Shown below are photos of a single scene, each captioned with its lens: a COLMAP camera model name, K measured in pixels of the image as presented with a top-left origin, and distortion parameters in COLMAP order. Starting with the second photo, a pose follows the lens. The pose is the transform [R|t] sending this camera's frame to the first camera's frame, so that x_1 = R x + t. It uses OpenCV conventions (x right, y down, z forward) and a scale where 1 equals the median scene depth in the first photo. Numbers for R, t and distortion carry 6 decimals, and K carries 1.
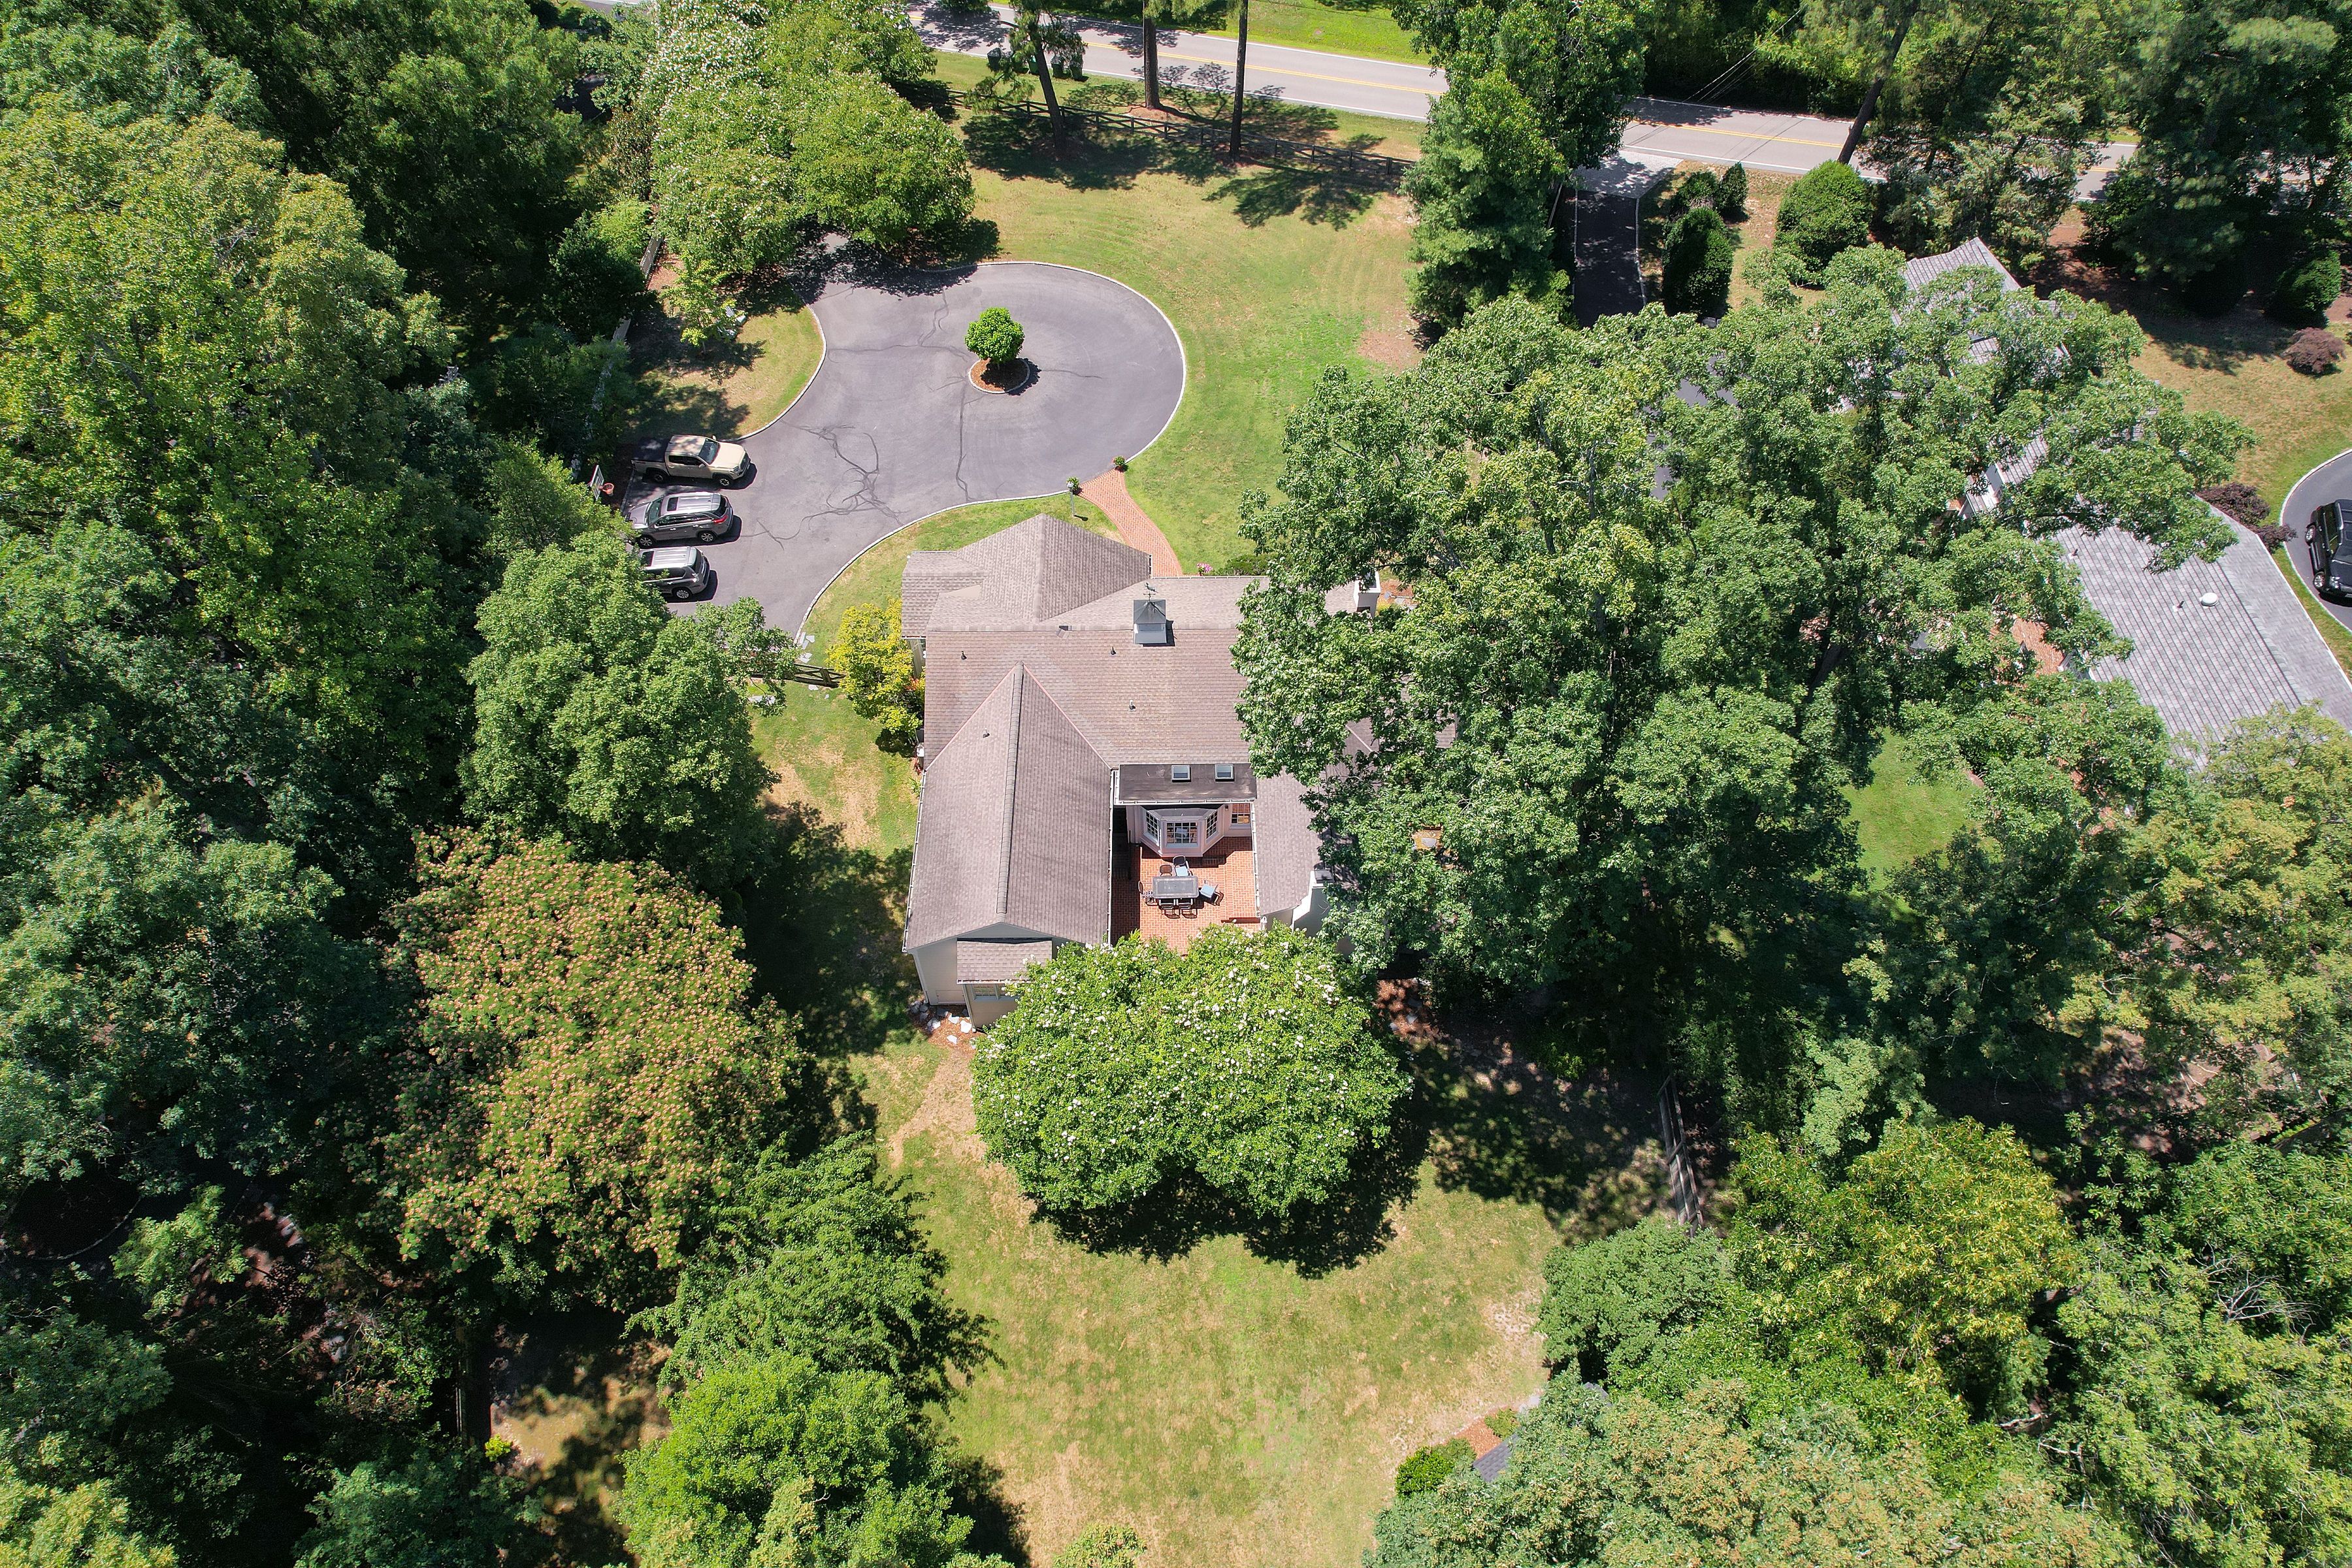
lens RADIAL K [[1504.1, 0, 1177.3], [0, 1504.1, 794.8], [0, 0, 1]] dist [-0.072609, 0.063751]
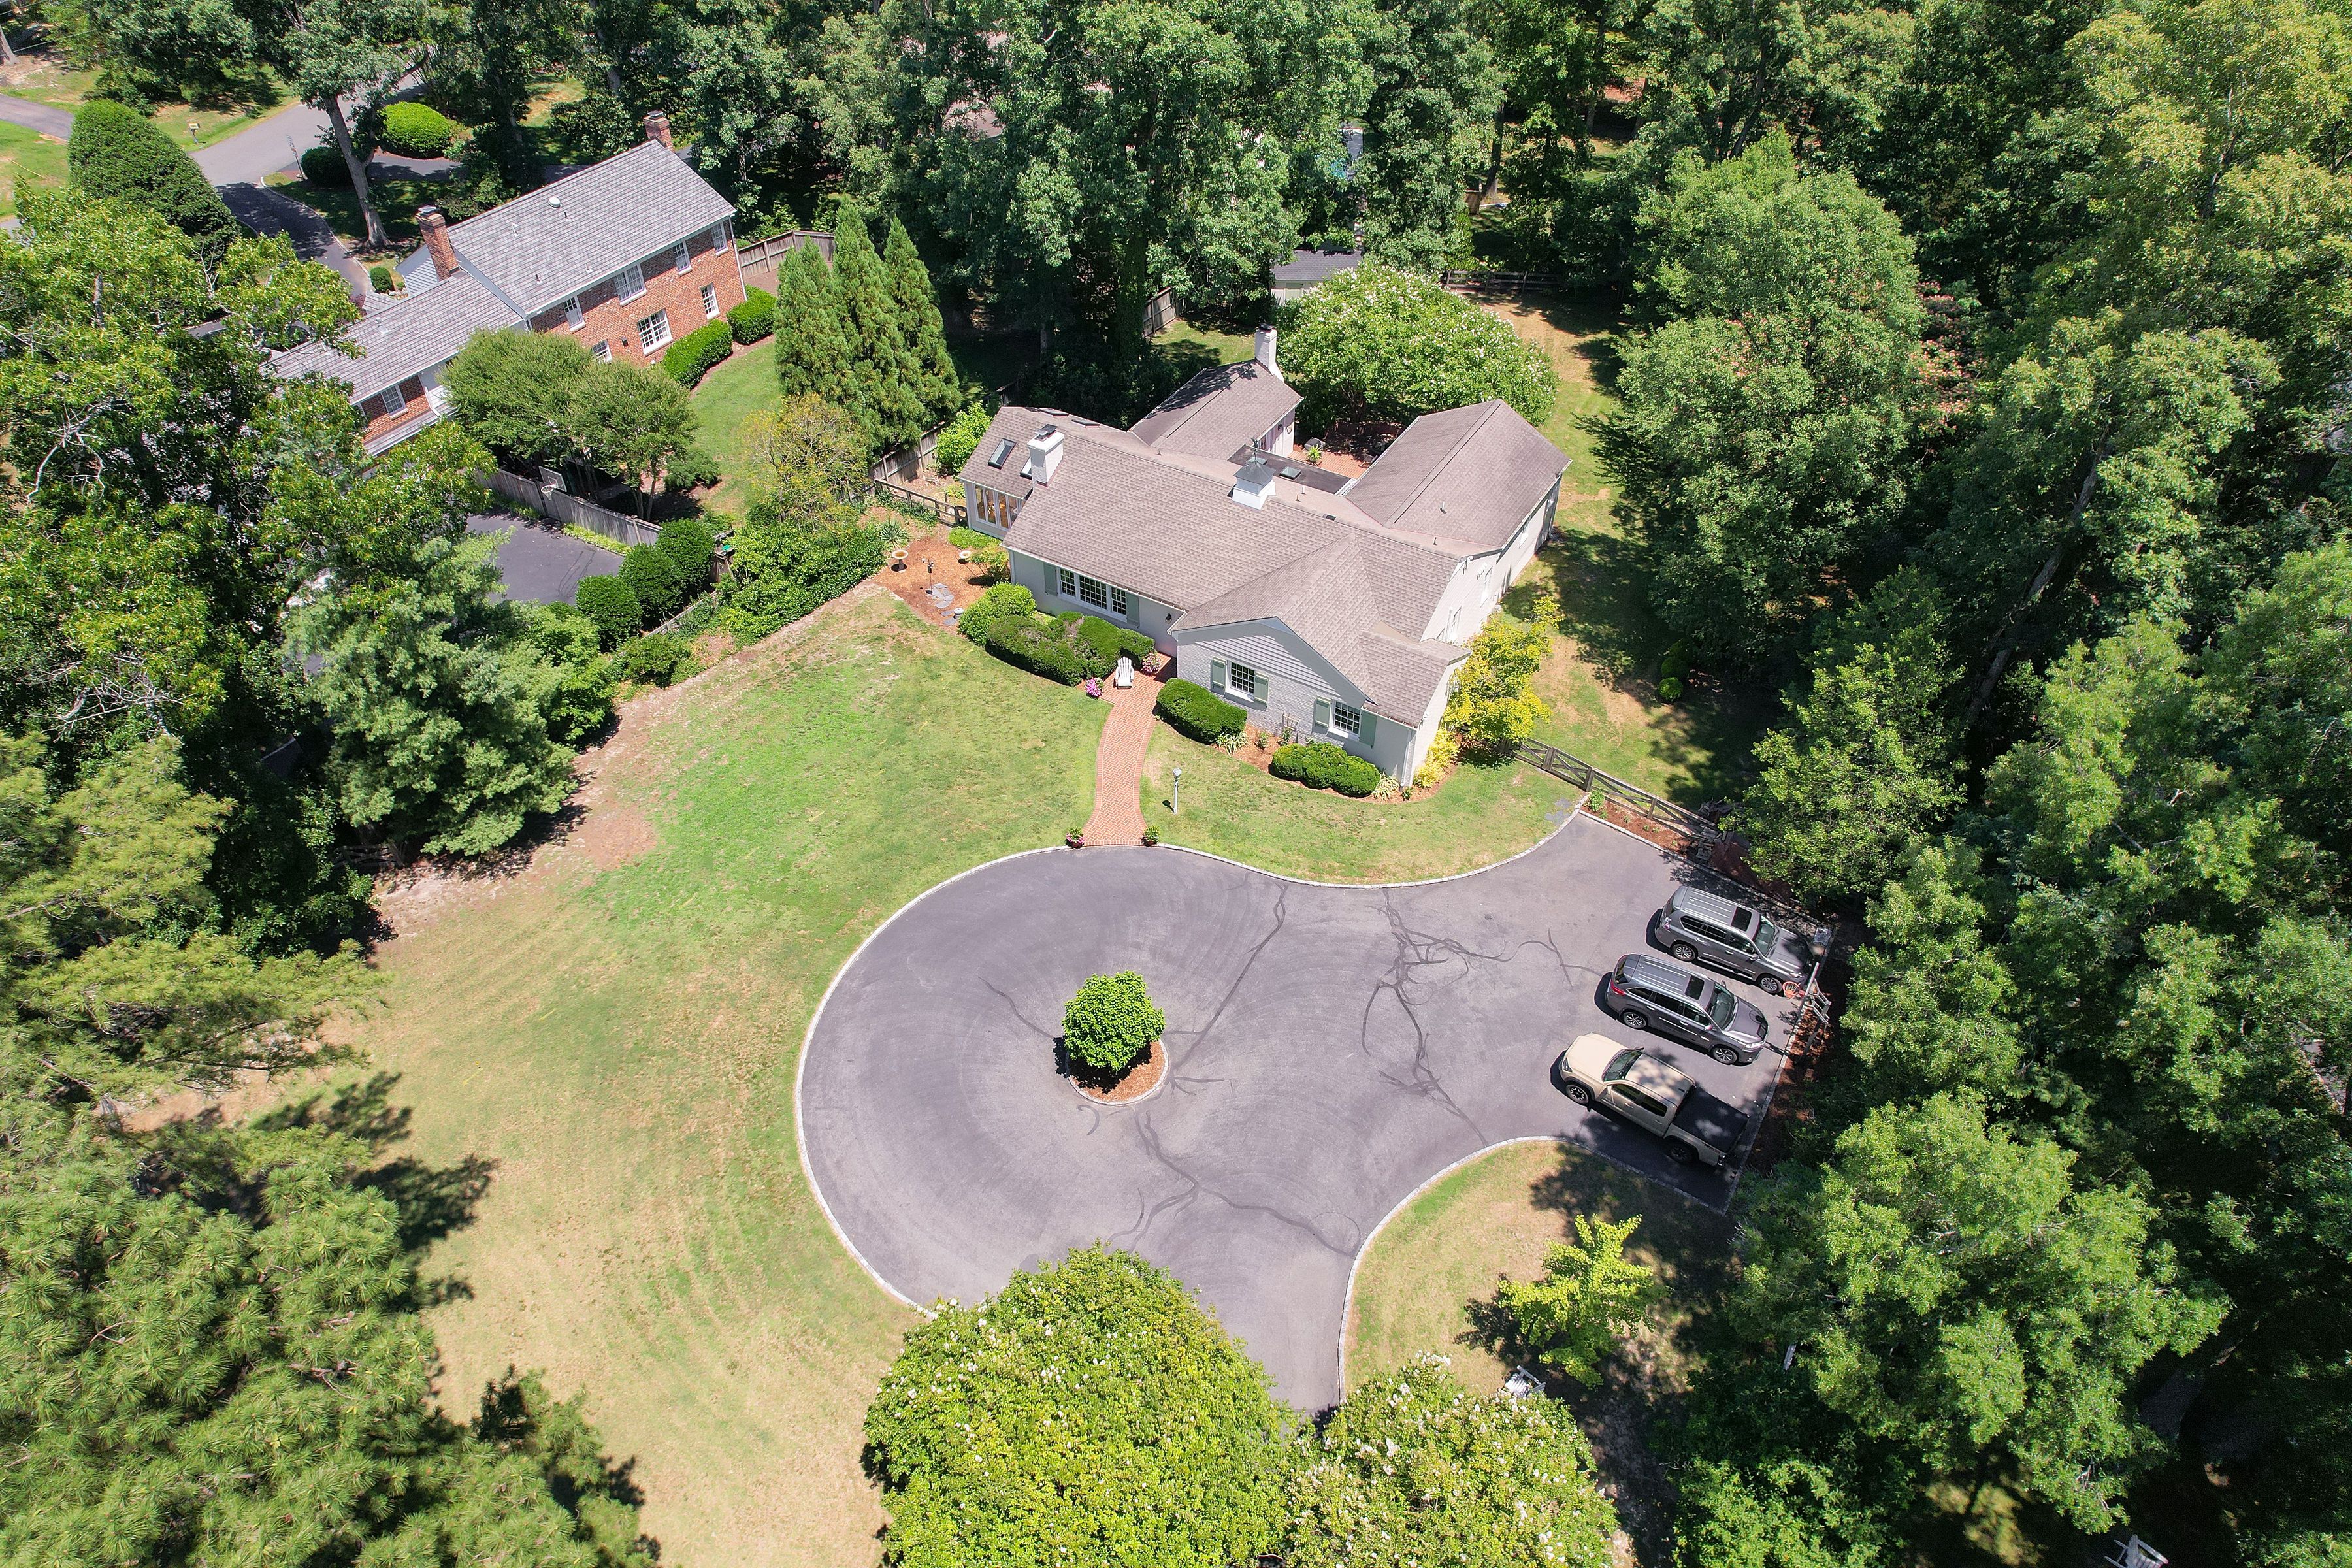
lens RADIAL K [[1504.1, 0, 1191.7], [0, 1504.1, 783.7], [0, 0, 1]] dist [-0.072609, 0.063751]
pose [[-0.855045, -0.356385, 0.376680, -0.362319], [0.418824, -0.046321, 0.906885, -0.884729], [-0.305752, 0.933190, 0.188869, 0.851636]]
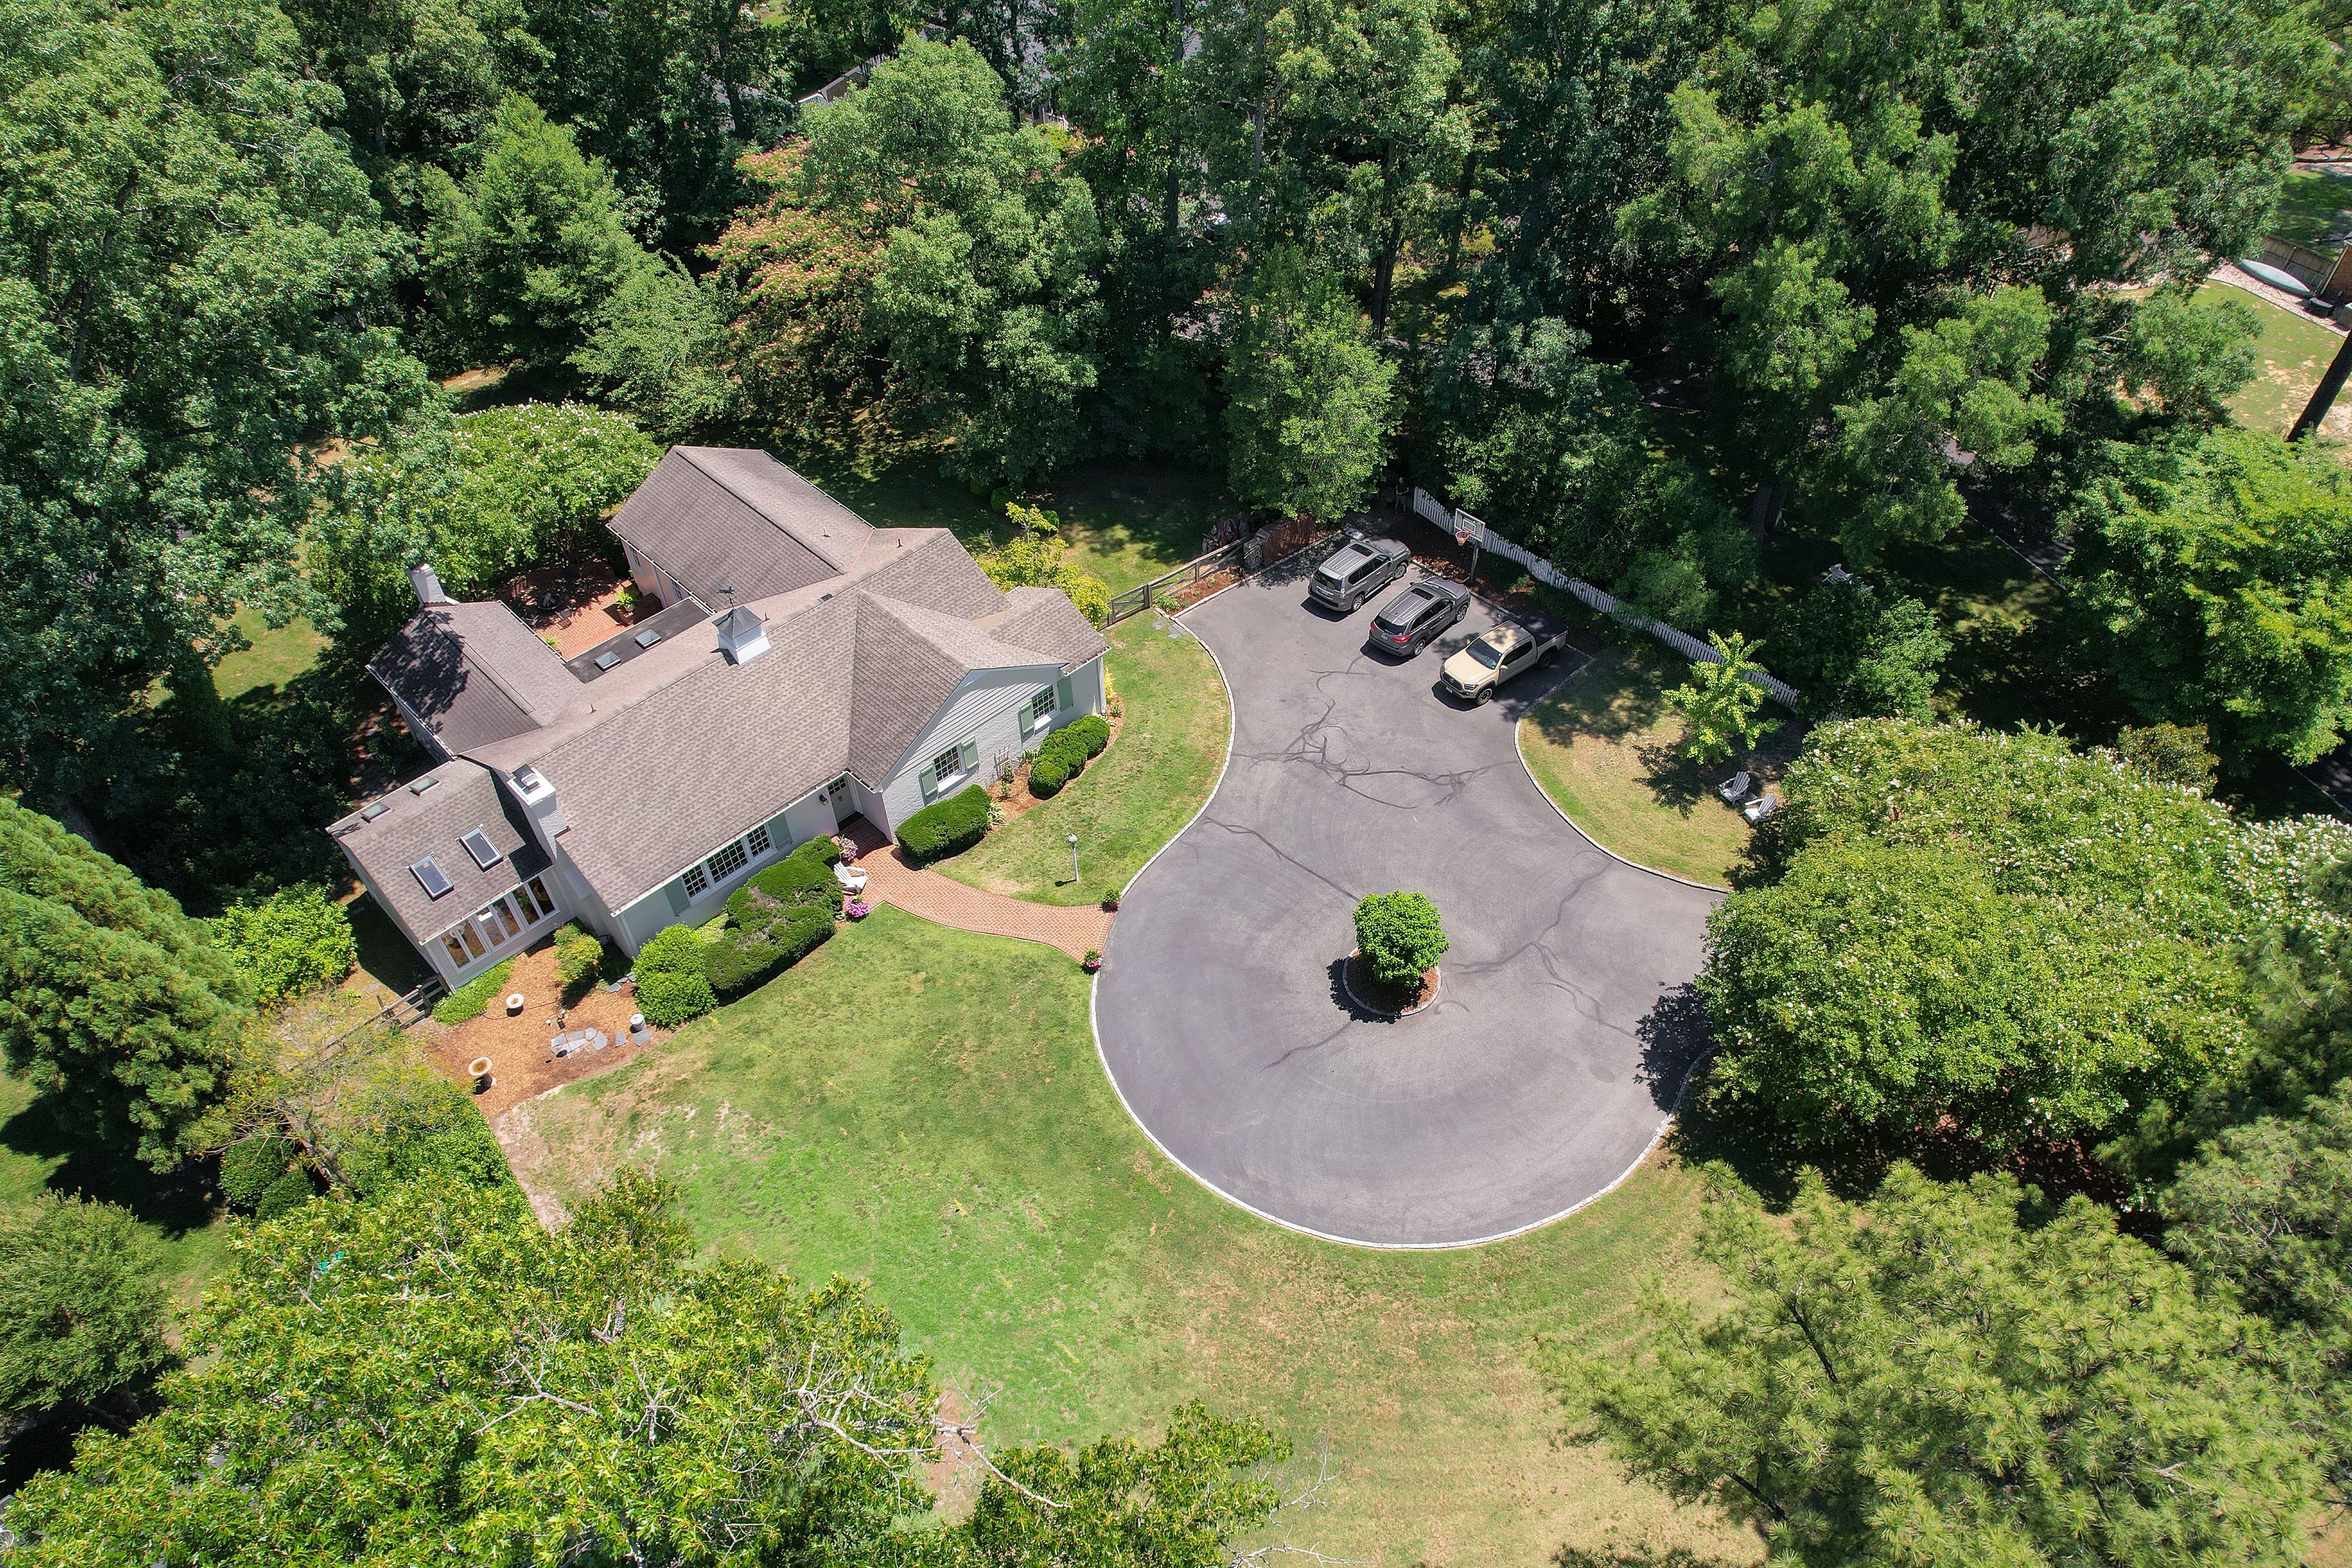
lens RADIAL K [[1553.1, 0, 1235.1], [0, 1553.1, 826.5], [0, 0, 1]] dist [-0.050289, 0.001962]
pose [[-0.704098, 0.520117, -0.483450, 0.226089], [-0.574330, -0.016735, 0.818453, -0.847498], [0.417601, 0.853931, 0.310502, 0.790758]]
